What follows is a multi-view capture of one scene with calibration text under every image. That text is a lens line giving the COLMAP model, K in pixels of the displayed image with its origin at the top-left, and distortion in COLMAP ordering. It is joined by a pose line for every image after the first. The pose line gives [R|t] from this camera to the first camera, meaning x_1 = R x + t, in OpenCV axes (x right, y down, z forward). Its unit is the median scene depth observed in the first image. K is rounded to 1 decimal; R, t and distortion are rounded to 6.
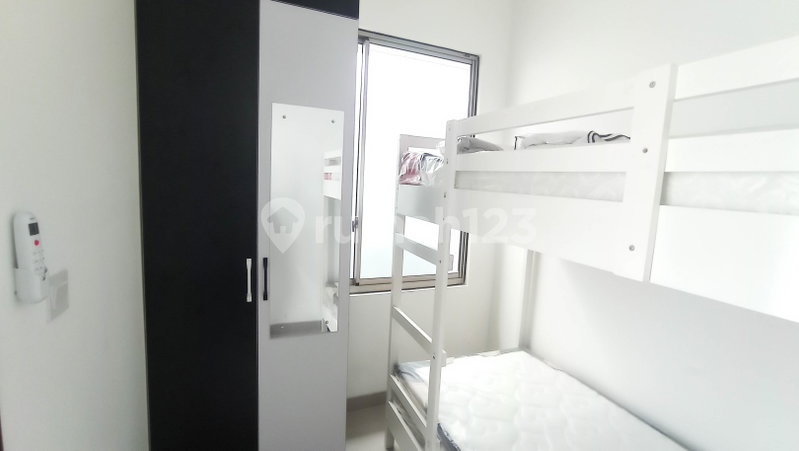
lens RADIAL K [[366.4, 0, 402.5], [0, 366.4, 228.1], [0, 0, 1]] dist [-0.025070, 0.000203]
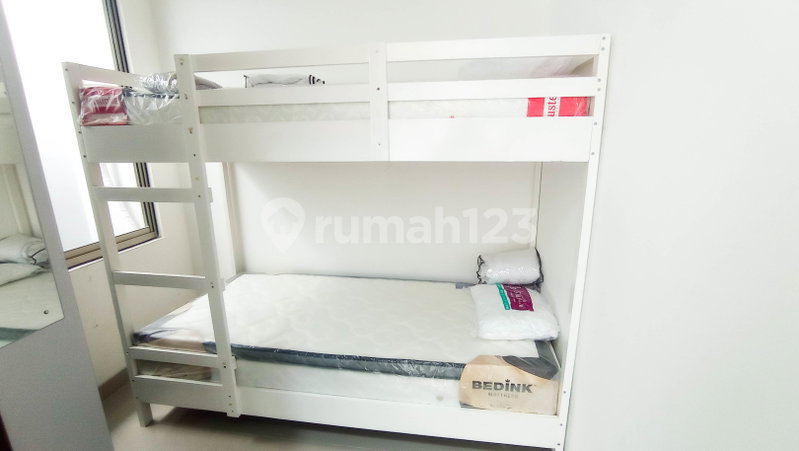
lens RADIAL K [[366.4, 0, 402.5], [0, 366.4, 228.1], [0, 0, 1]] dist [-0.025070, 0.000203]
pose [[0.529433, -0.262003, 0.806880, -0.348451], [0.146184, 0.965063, 0.217449, 0.029814], [-0.835662, 0.002828, 0.549236, -0.041642]]
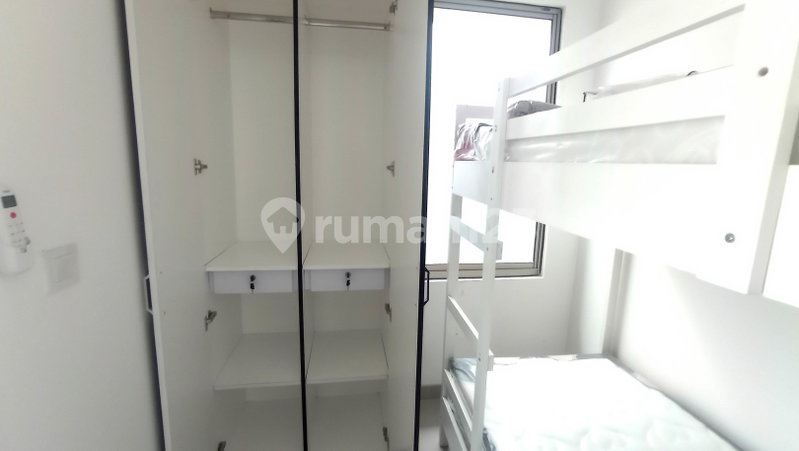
lens RADIAL K [[363.6, 0, 399.5], [0, 363.6, 225.5], [0, 0, 1]] dist [-0.019158, 0.000141]
pose [[0.965550, 0.019749, -0.259467, 0.096579], [-0.010753, 0.999292, 0.036047, 0.007244], [0.259995, -0.032015, 0.965079, 0.105245]]
